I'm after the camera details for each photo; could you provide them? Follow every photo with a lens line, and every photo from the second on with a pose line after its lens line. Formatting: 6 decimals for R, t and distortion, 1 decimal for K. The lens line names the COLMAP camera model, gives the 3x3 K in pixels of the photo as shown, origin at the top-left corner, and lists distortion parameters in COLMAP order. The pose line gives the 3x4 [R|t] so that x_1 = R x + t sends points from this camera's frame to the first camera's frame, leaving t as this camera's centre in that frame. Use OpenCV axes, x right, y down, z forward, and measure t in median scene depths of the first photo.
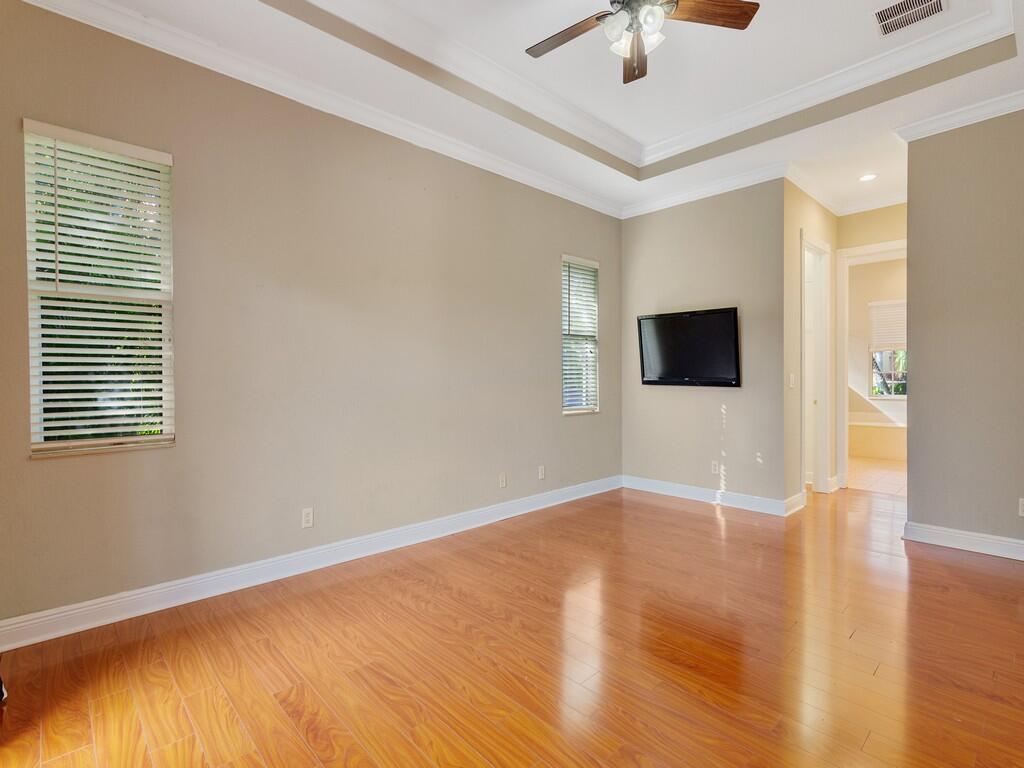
lens RADIAL K [[500.9, 0, 512.0], [0, 500.9, 384.0], [0, 0, 1]] dist [0.000191, 0.000166]
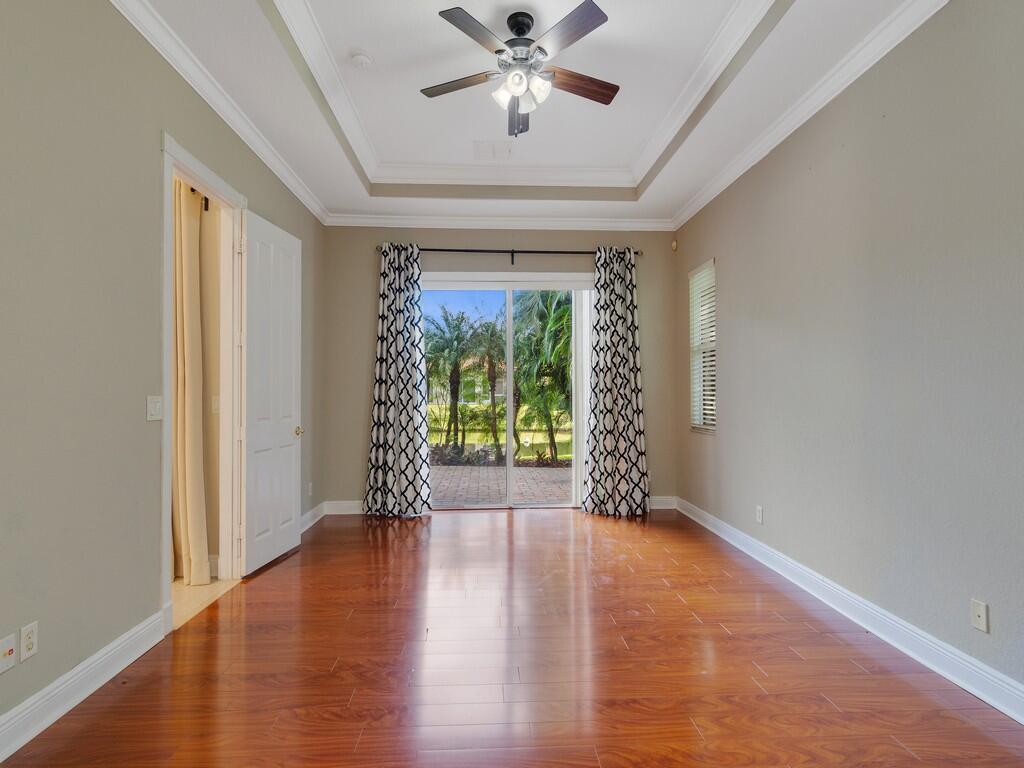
lens RADIAL K [[500.9, 0, 512.0], [0, 500.9, 384.0], [0, 0, 1]] dist [0.000191, 0.000166]
pose [[-0.633780, -0.011623, -0.773426, 0.830717], [-0.017471, 0.999847, -0.000710, -0.021640], [0.773316, 0.013062, -0.633886, 1.256653]]
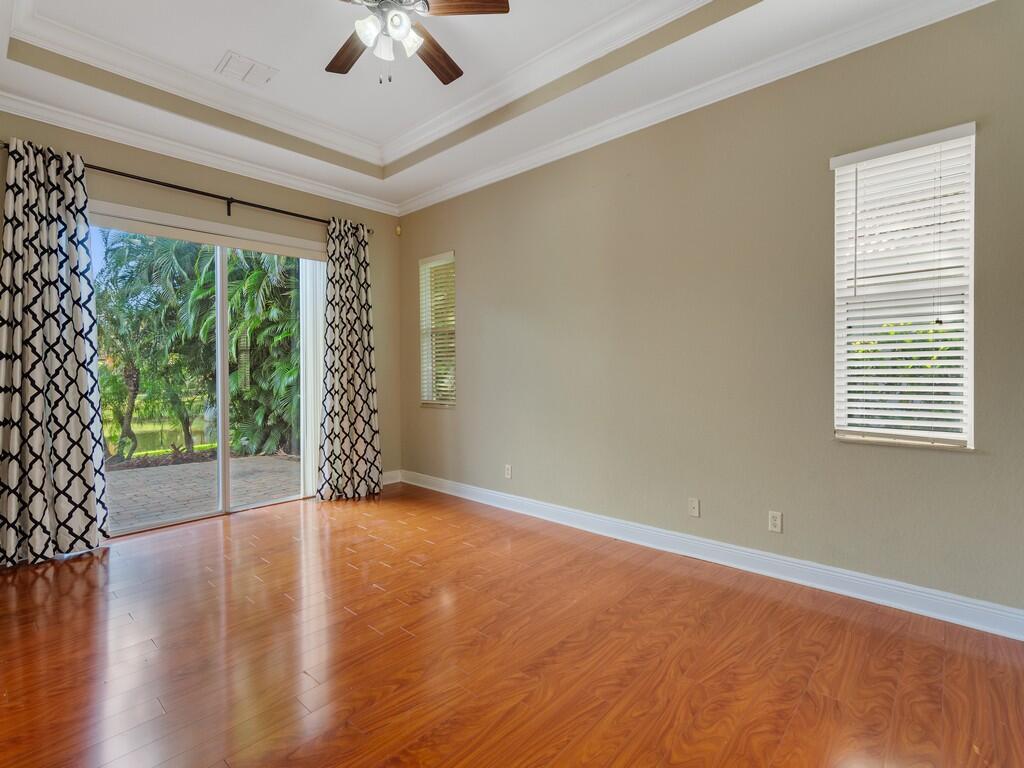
lens RADIAL K [[486.7, 0, 502.1], [0, 486.7, 374.6], [0, 0, 1]] dist [0.000627, 0.000065]
pose [[0.078940, 0.009229, -0.996837, 0.920129], [-0.017711, 0.999812, 0.007854, -0.013297], [0.996722, 0.017035, 0.079089, 0.850359]]
